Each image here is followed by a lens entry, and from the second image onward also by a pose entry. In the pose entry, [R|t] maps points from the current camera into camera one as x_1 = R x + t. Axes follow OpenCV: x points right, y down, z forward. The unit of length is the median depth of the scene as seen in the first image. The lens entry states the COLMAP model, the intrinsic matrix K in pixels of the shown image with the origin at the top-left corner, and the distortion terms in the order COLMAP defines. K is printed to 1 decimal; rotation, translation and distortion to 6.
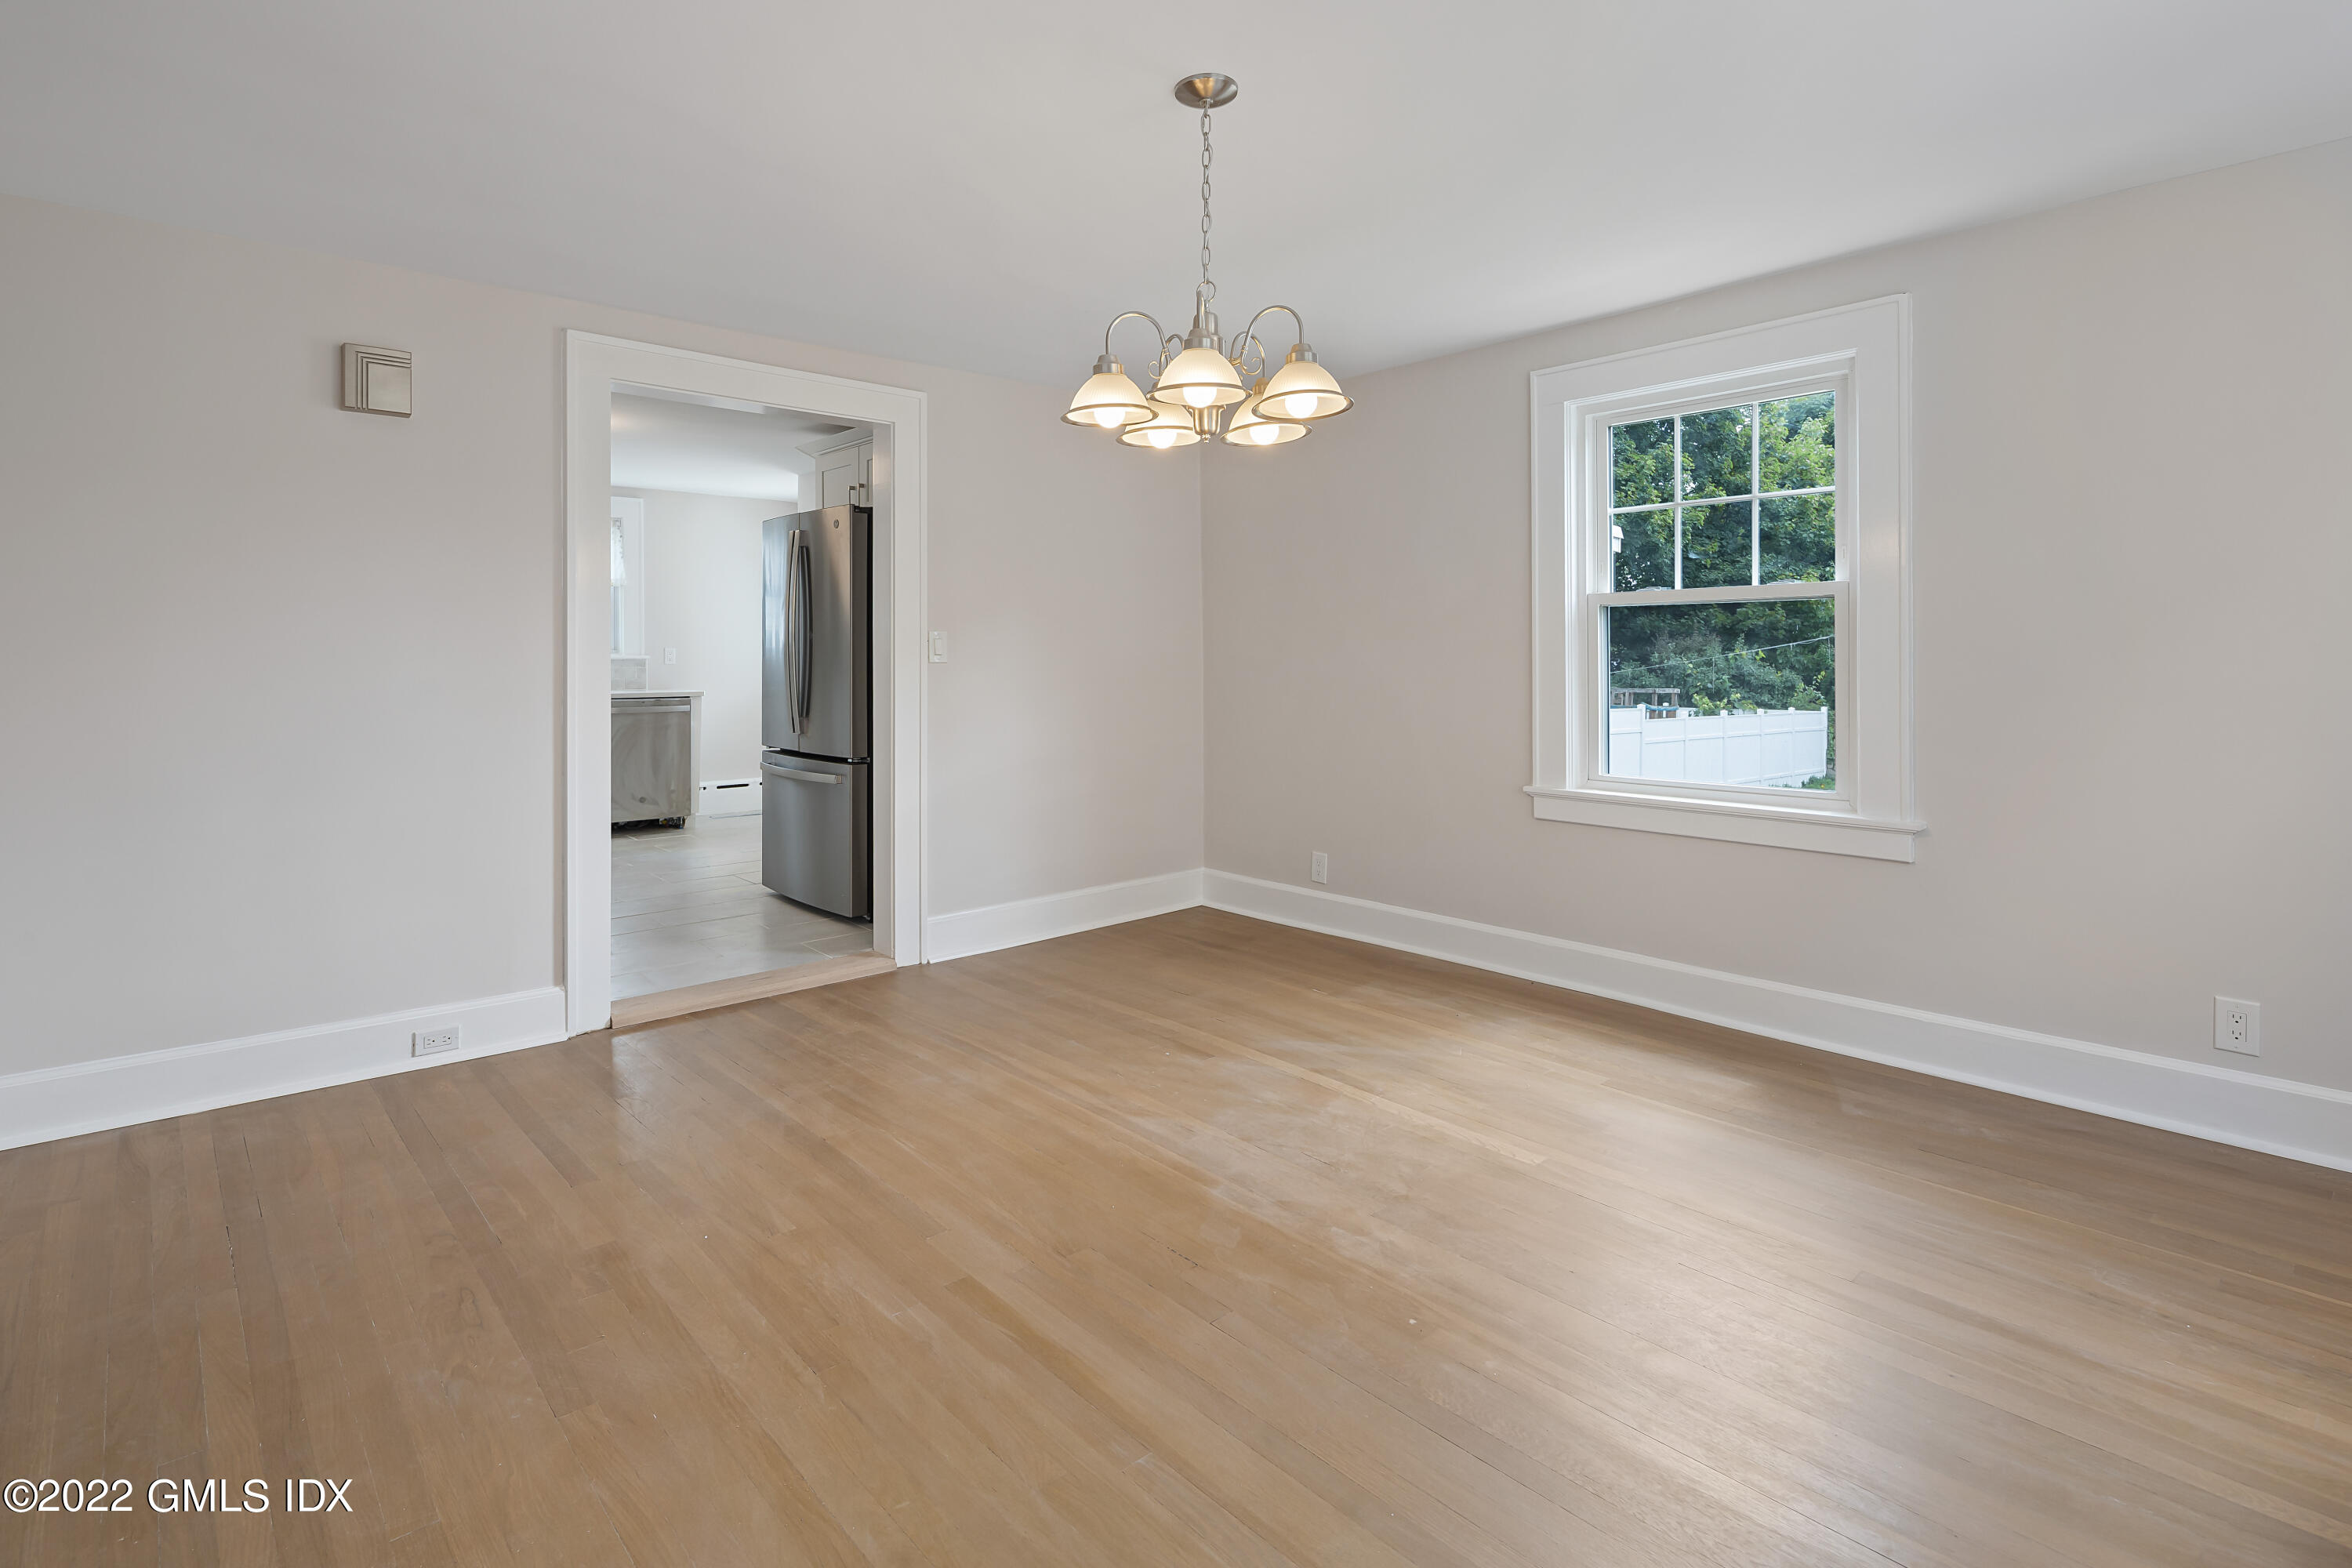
lens RADIAL K [[1153.9, 0, 1180.2], [0, 1153.9, 645.4], [0, 0, 1]] dist [-0.001623, -0.000572]
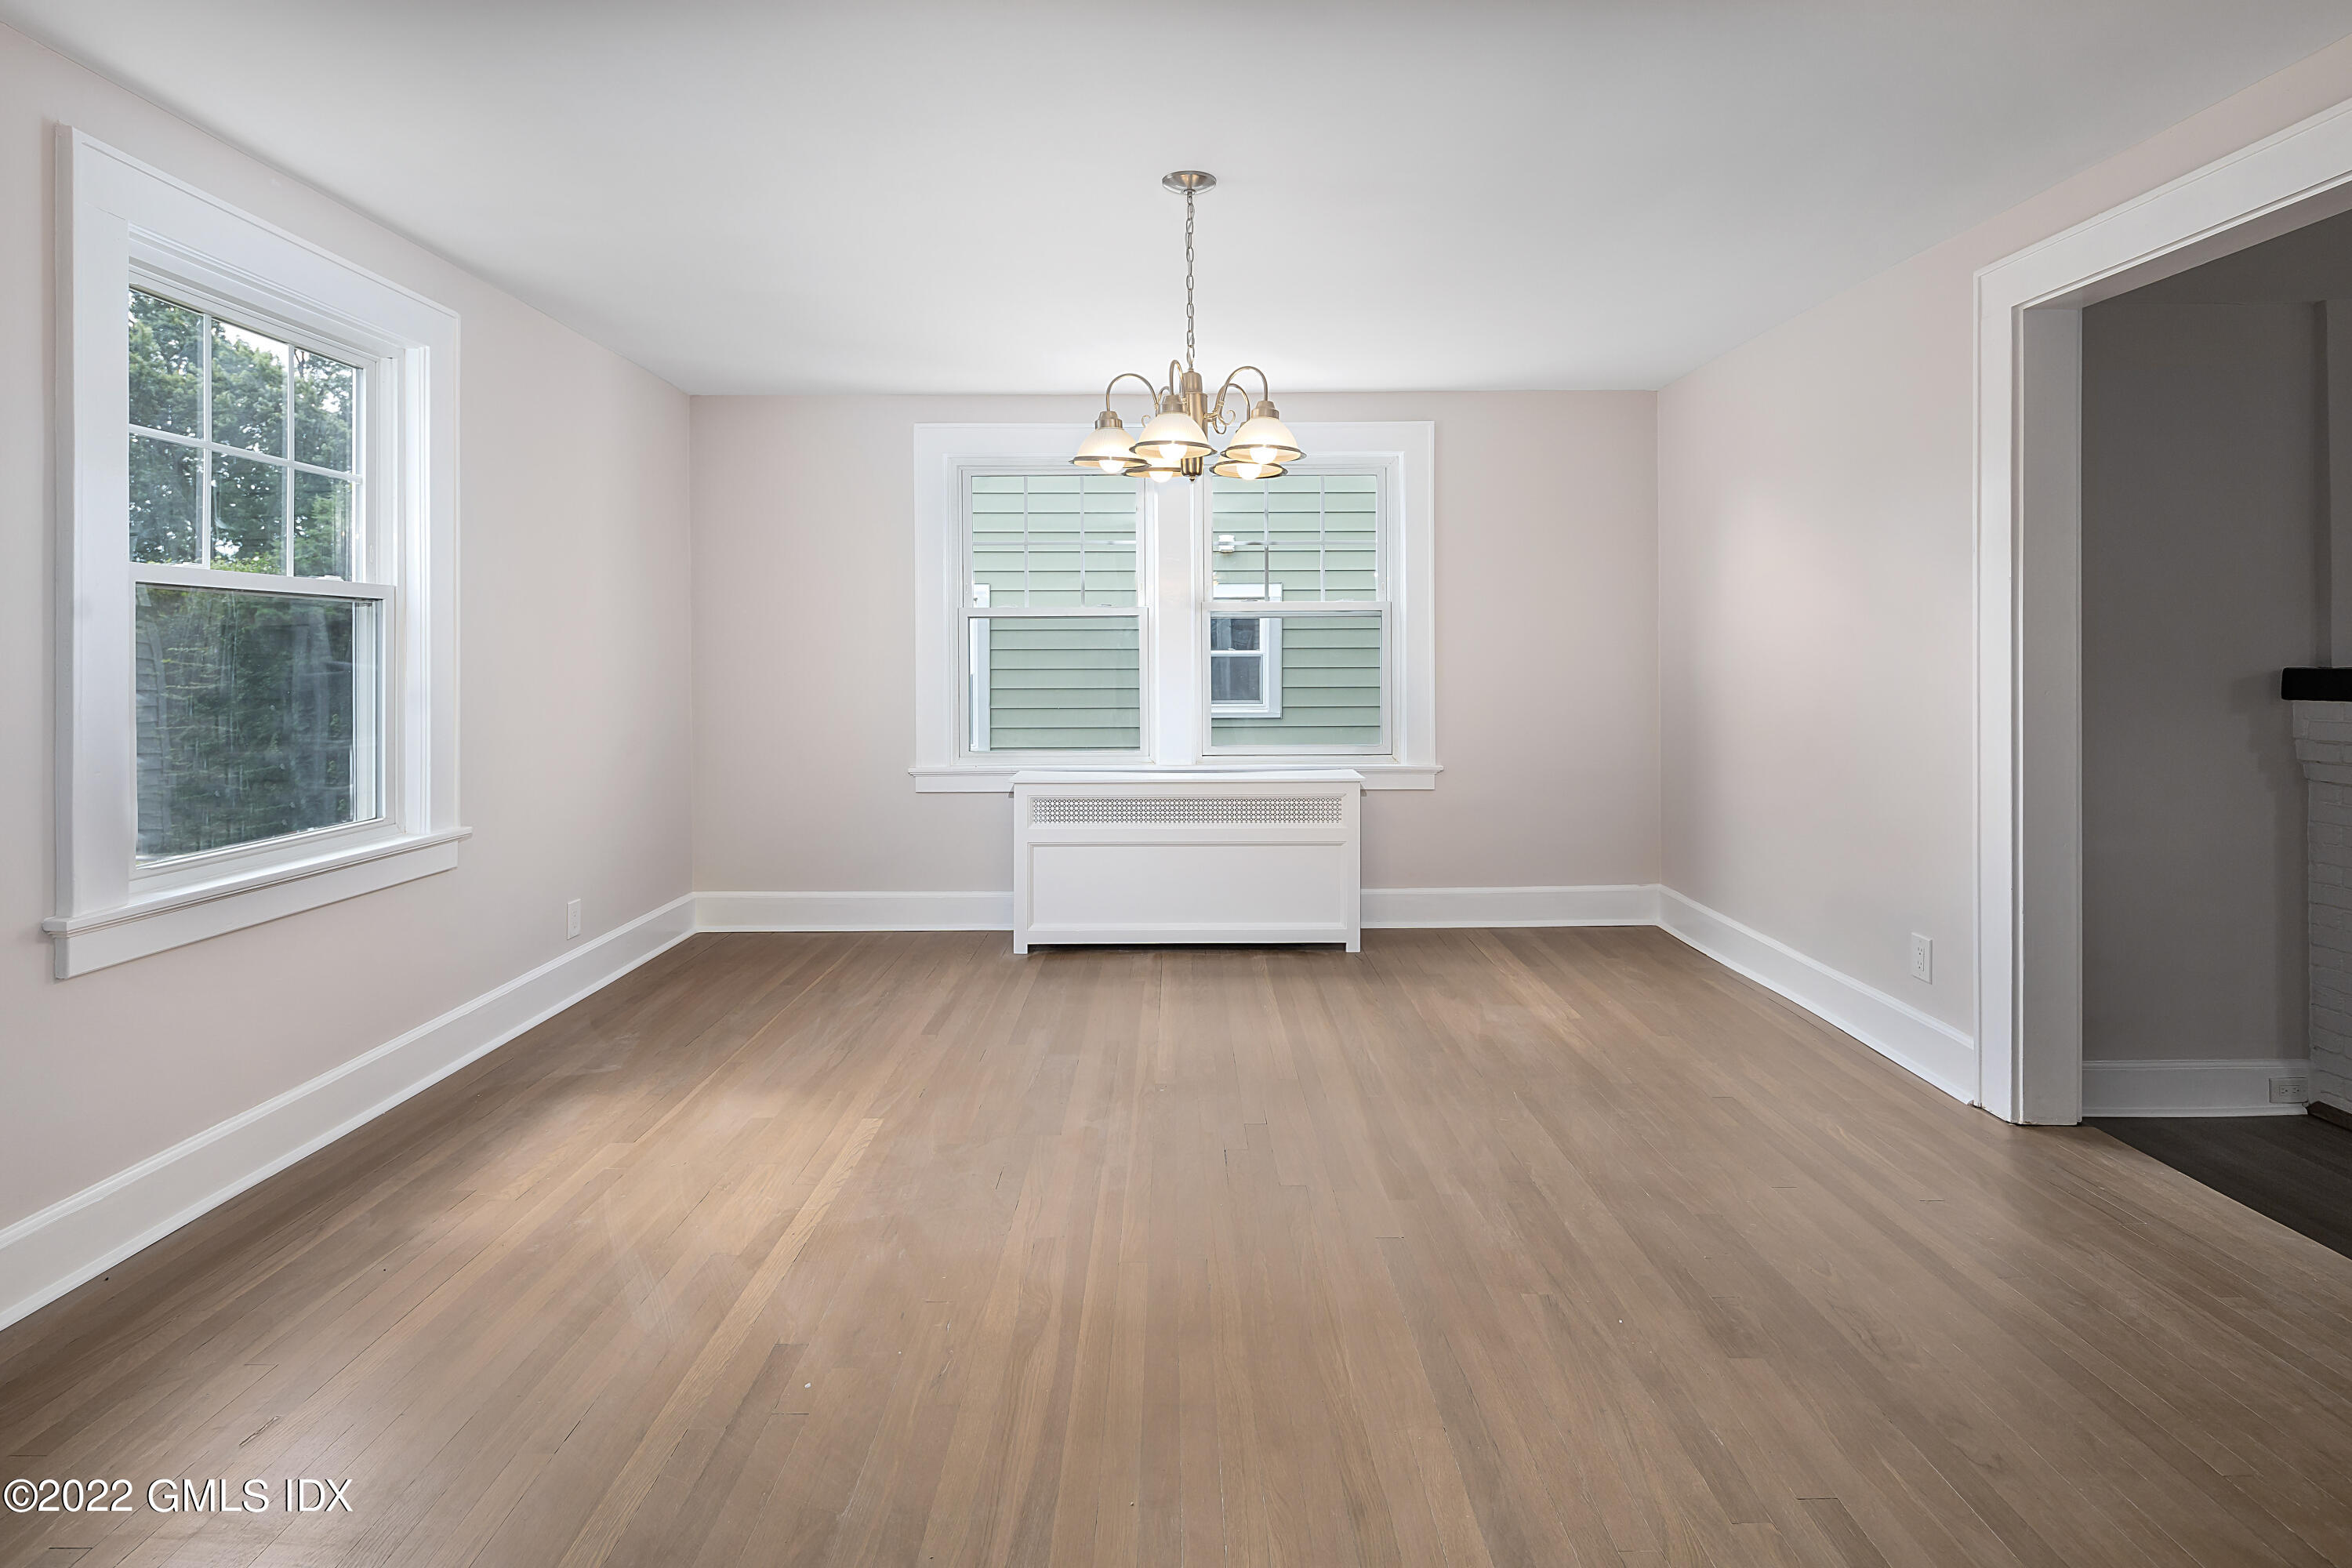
lens RADIAL K [[1153.9, 0, 1171.0], [0, 1153.9, 672.5], [0, 0, 1]] dist [-0.001623, -0.000572]
pose [[-0.747859, -0.002307, 0.663854, -0.673877], [-0.001714, 0.999997, 0.001544, 0.014664], [-0.663856, 0.000017, -0.747861, 1.723878]]
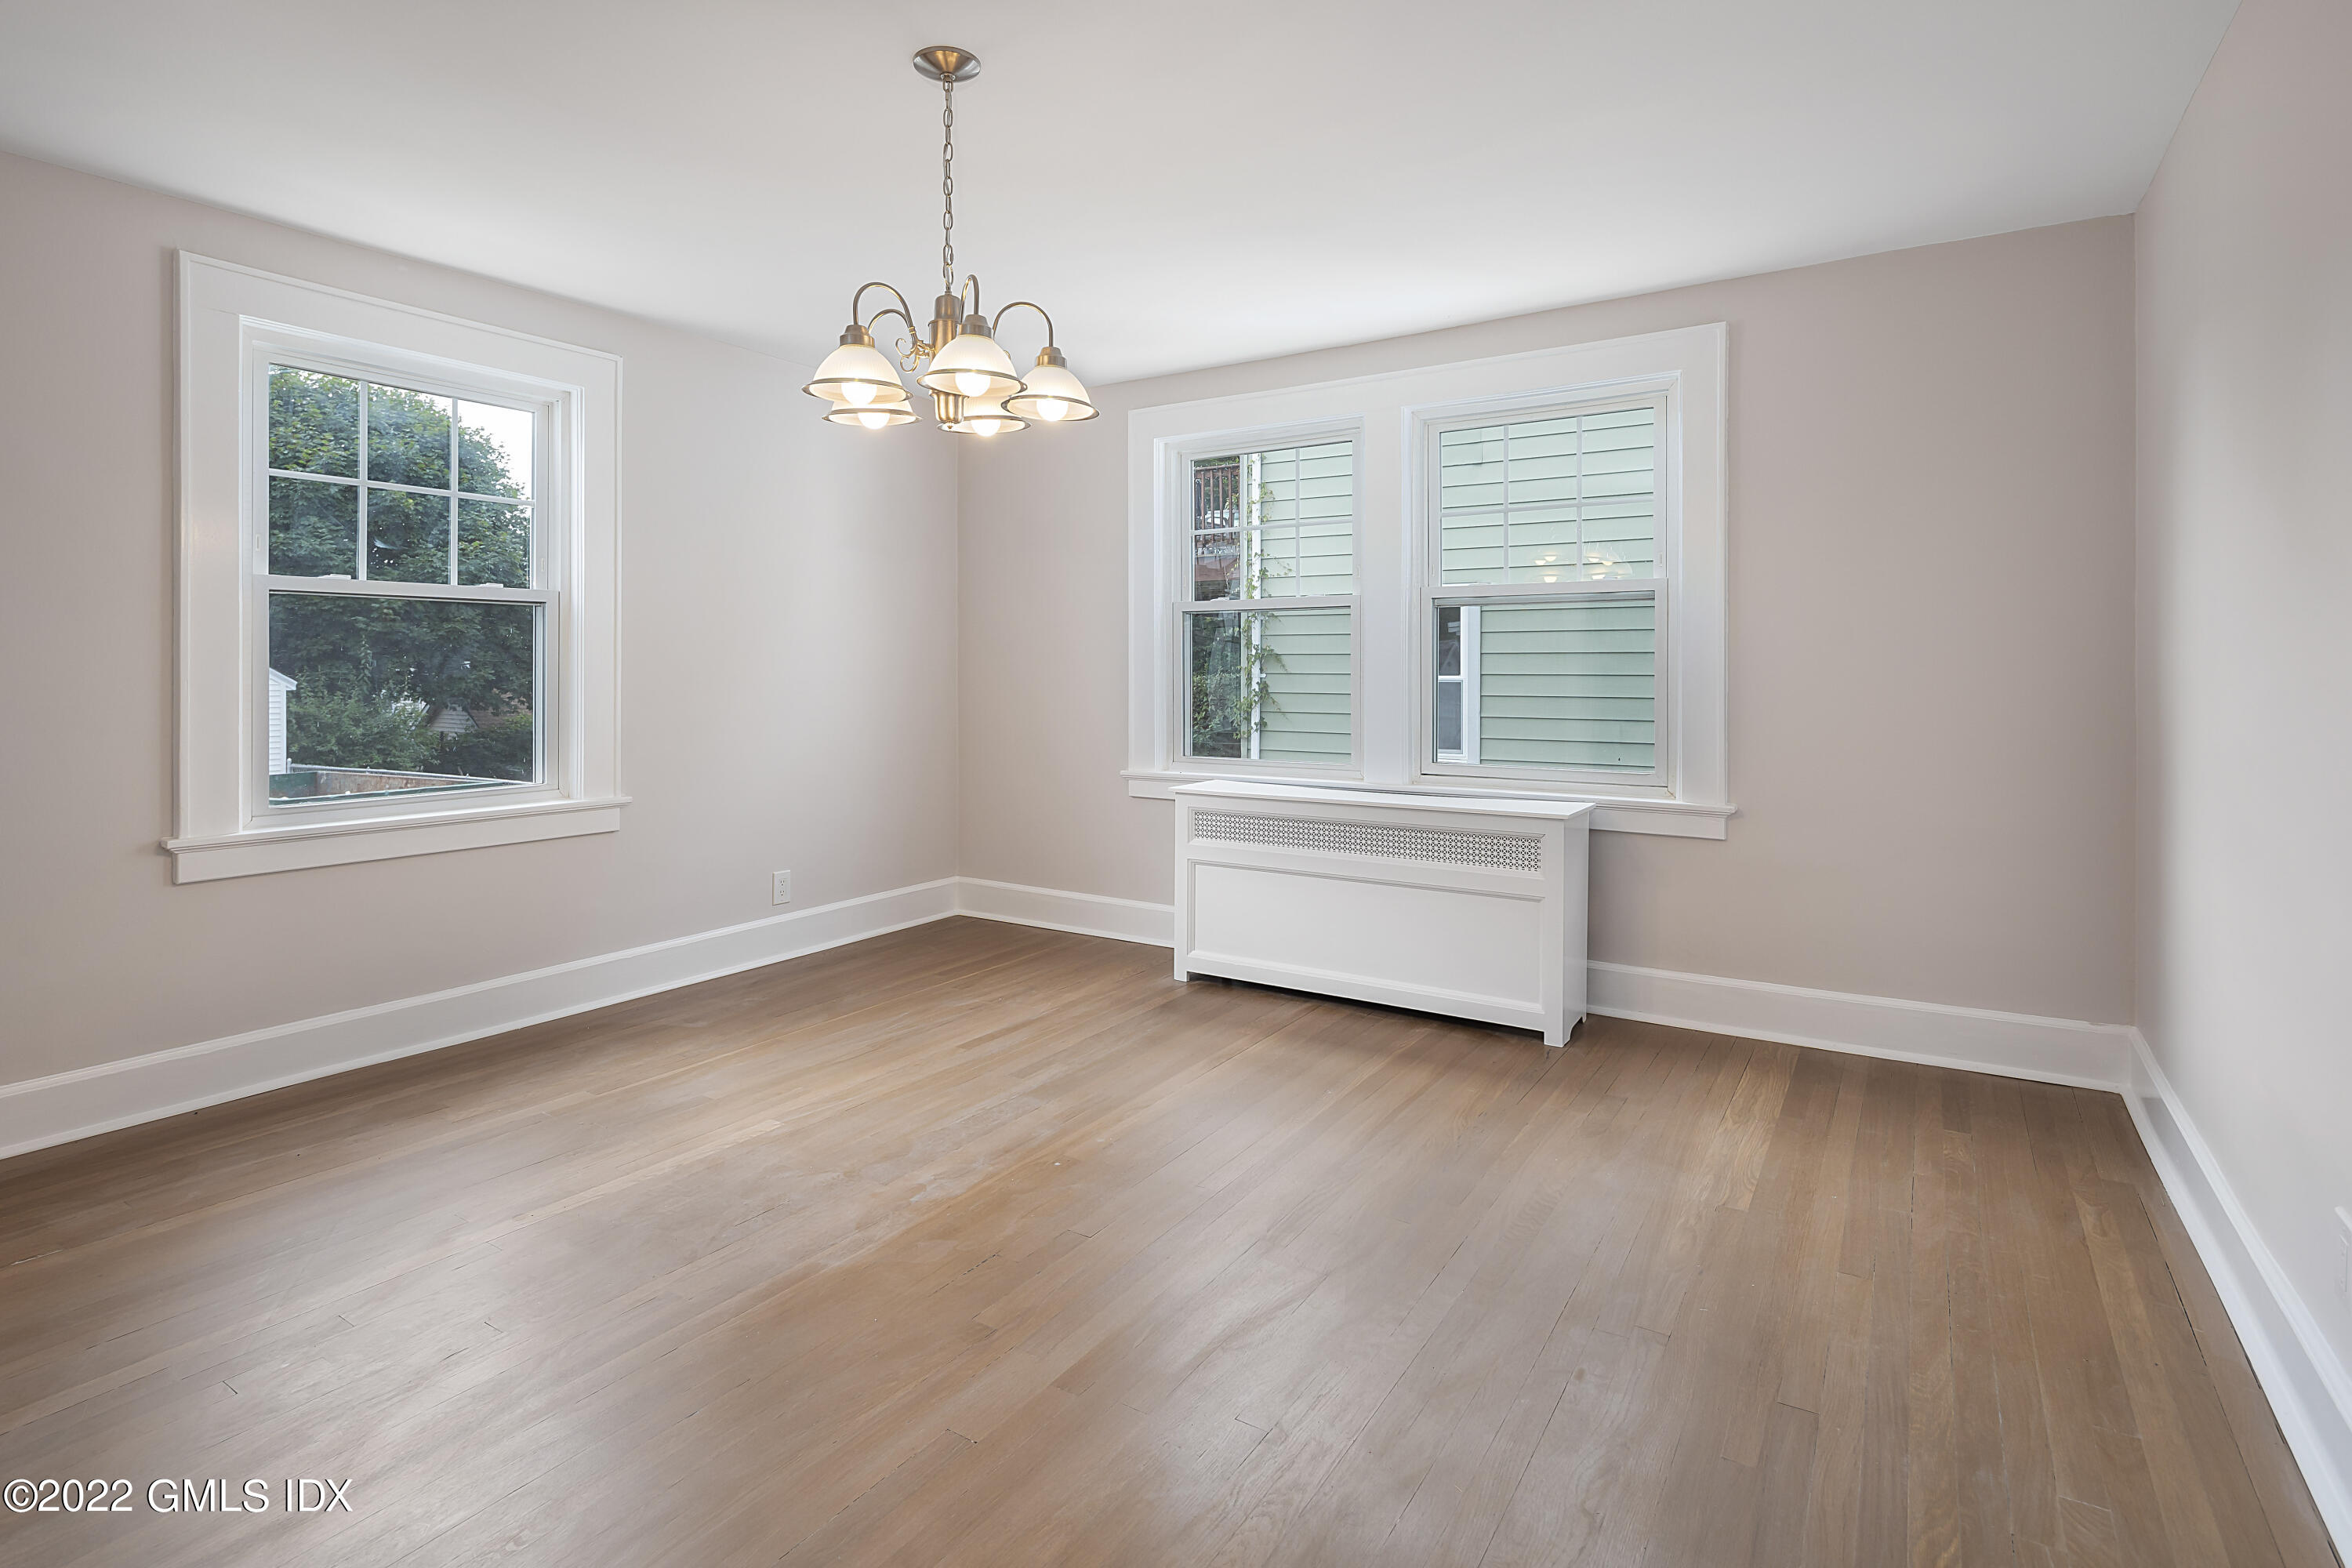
lens RADIAL K [[1153.9, 0, 1170.4], [0, 1153.9, 679.7], [0, 0, 1]] dist [-0.001623, -0.000572]
pose [[-0.269286, -0.007080, 0.963034, -0.869104], [-0.011321, 0.999927, 0.004186, 0.024514], [-0.962994, -0.009776, -0.269347, 0.986338]]
